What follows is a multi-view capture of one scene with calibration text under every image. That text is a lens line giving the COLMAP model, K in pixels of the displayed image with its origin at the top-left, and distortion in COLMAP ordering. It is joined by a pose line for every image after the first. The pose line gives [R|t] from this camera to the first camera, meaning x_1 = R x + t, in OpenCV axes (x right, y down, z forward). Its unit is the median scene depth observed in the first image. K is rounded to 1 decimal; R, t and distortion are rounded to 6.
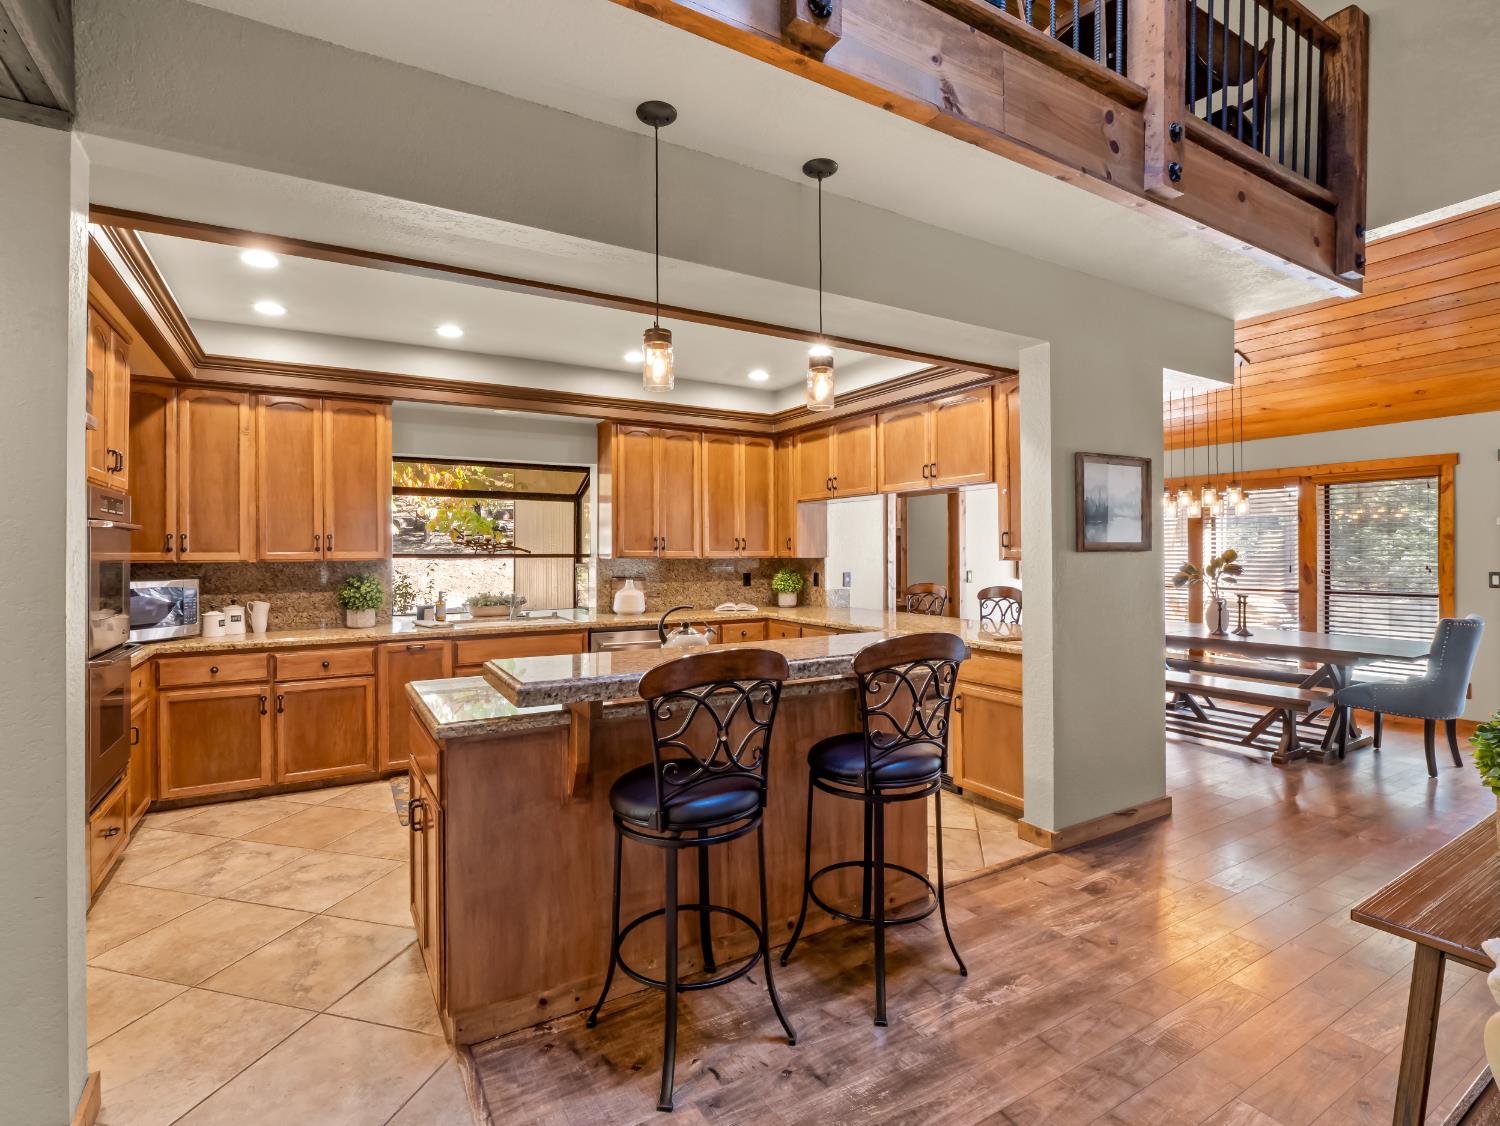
lens RADIAL K [[724.9, 0, 744.2], [0, 724.9, 548.1], [0, 0, 1]] dist [-0.000687, -0.012576]
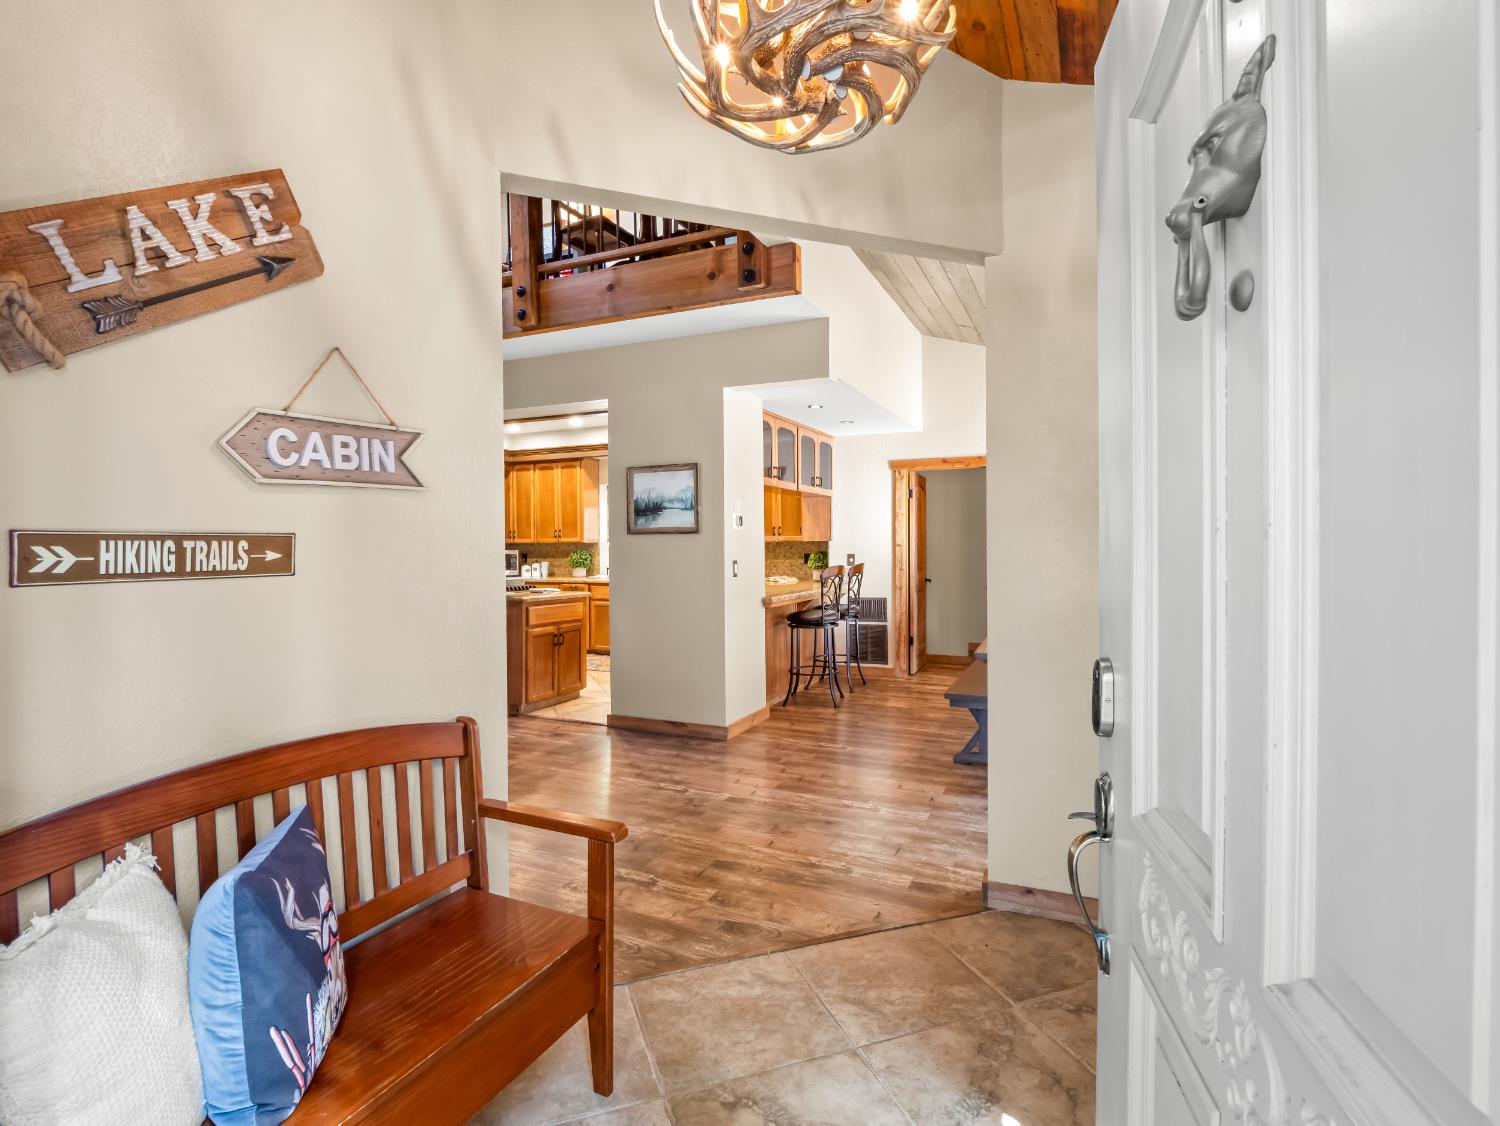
lens RADIAL K [[737.2, 0, 748.2], [0, 737.2, 554.0], [0, 0, 1]] dist [0.000349, -0.000001]
pose [[0.570572, 0.011719, -0.821164, 1.416021], [0.006988, 0.999793, 0.019125, 0.013895], [0.821218, -0.016651, 0.570371, 0.255832]]
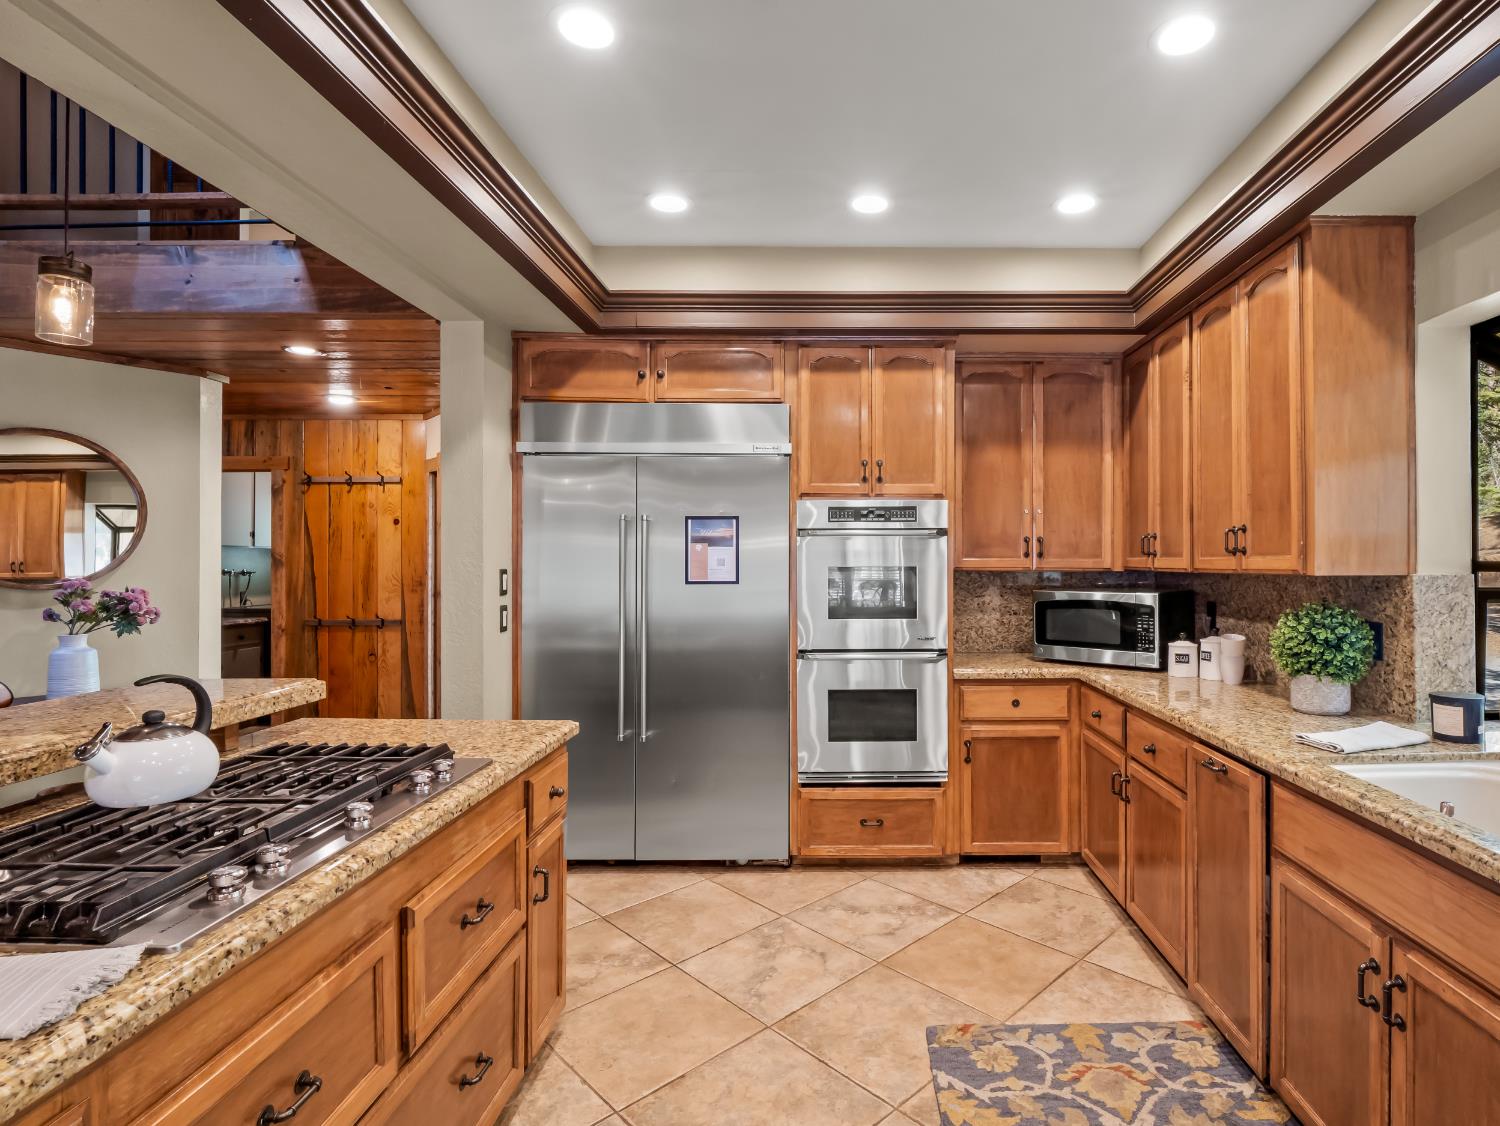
lens RADIAL K [[779.2, 0, 847.9], [0, 779.2, 557.0], [0, 0, 1]] dist [0.003843, 0.000309]
pose [[-0.490872, 0.002433, -0.871228, 0.088584], [0.007919, 0.999967, -0.001669, 0.003817], [0.871196, -0.007719, -0.490876, 1.026729]]
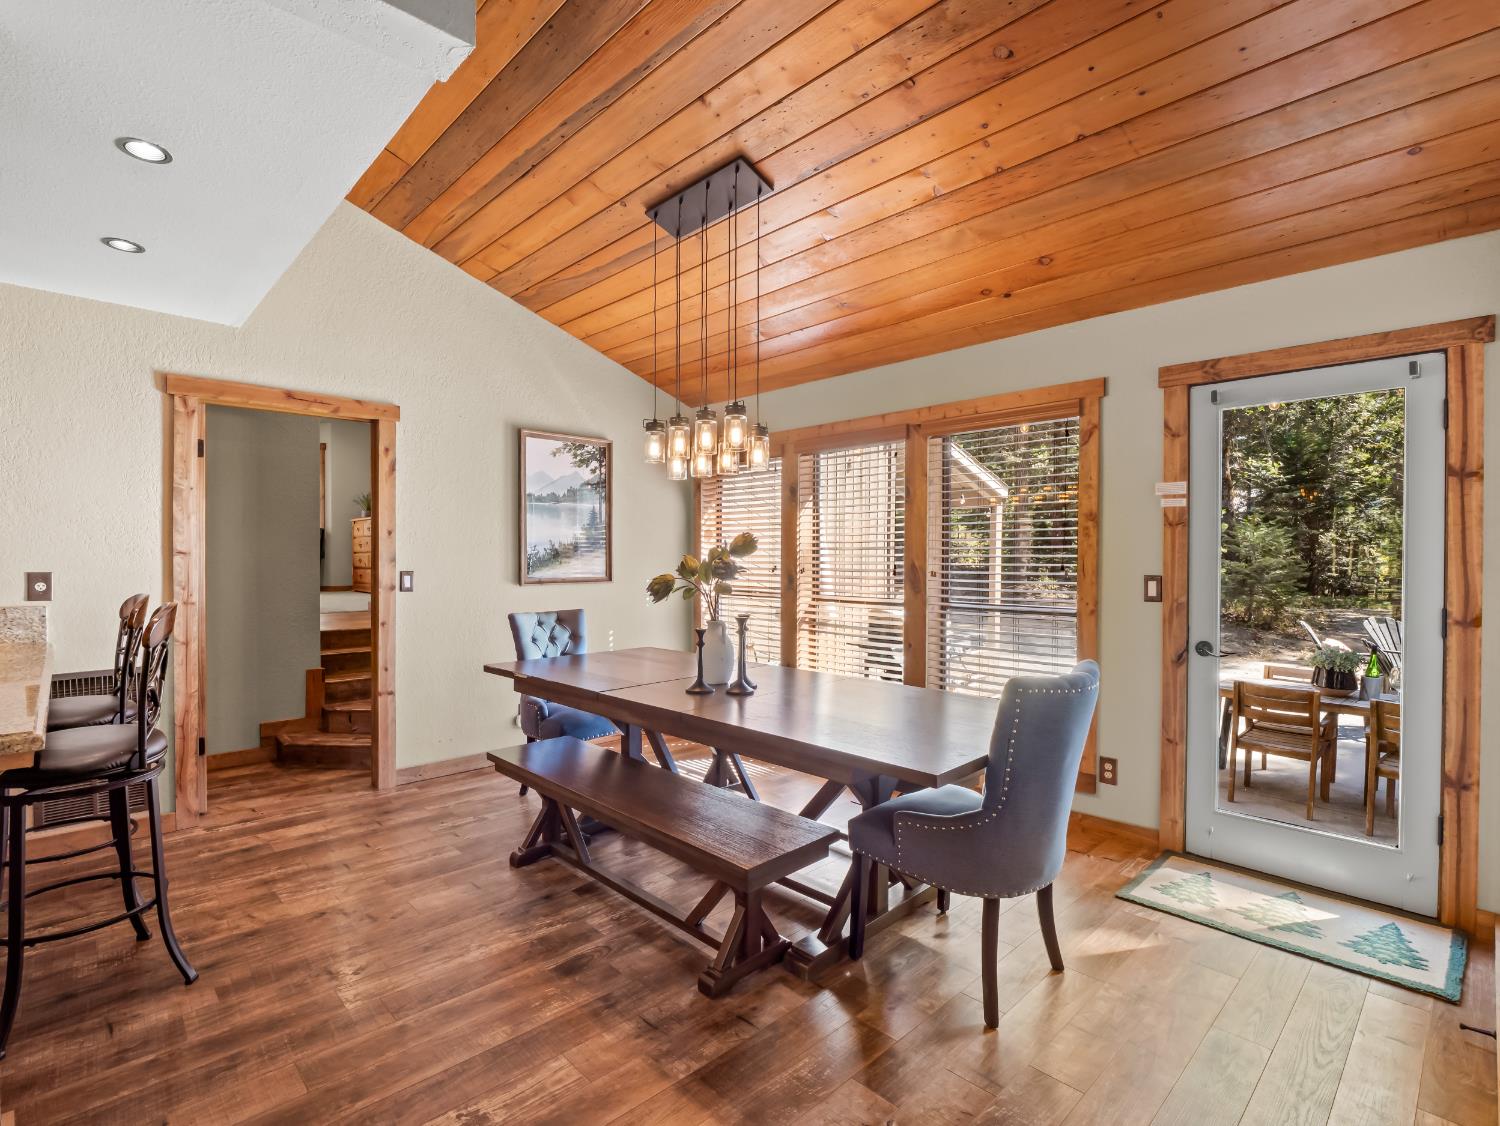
lens RADIAL K [[726.2, 0, 741.1], [0, 726.2, 563.0], [0, 0, 1]] dist [-0.013041, 0.000236]
pose [[0.973471, 0.007298, 0.228693, 0.682643], [-0.010325, 0.999874, 0.012043, 0.023178], [-0.228576, -0.014085, 0.973424, 0.578589]]
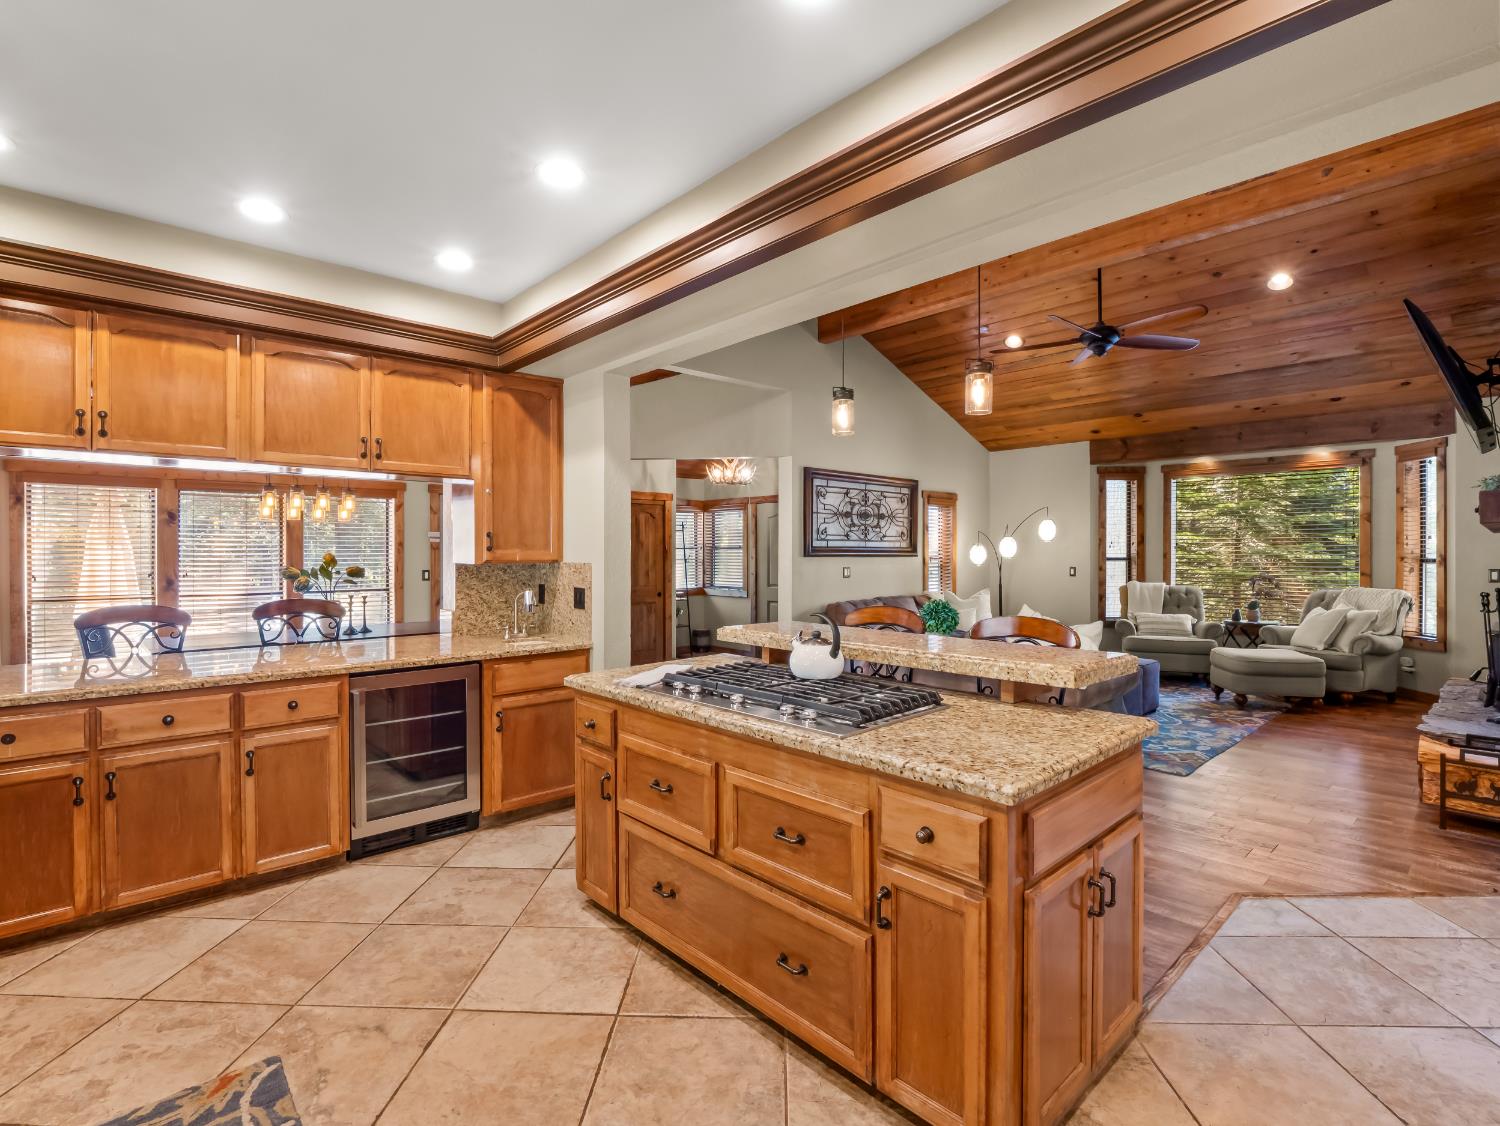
lens RADIAL K [[719.8, 0, 750.0], [0, 719.8, 563.0], [0, 0, 1]] dist [-0.014645, -0.000531]
pose [[-0.206565, -0.009068, 0.978391, -0.577168], [-0.003767, 0.999957, 0.008472, 0.005598], [-0.978426, -0.001935, -0.206590, 0.789096]]
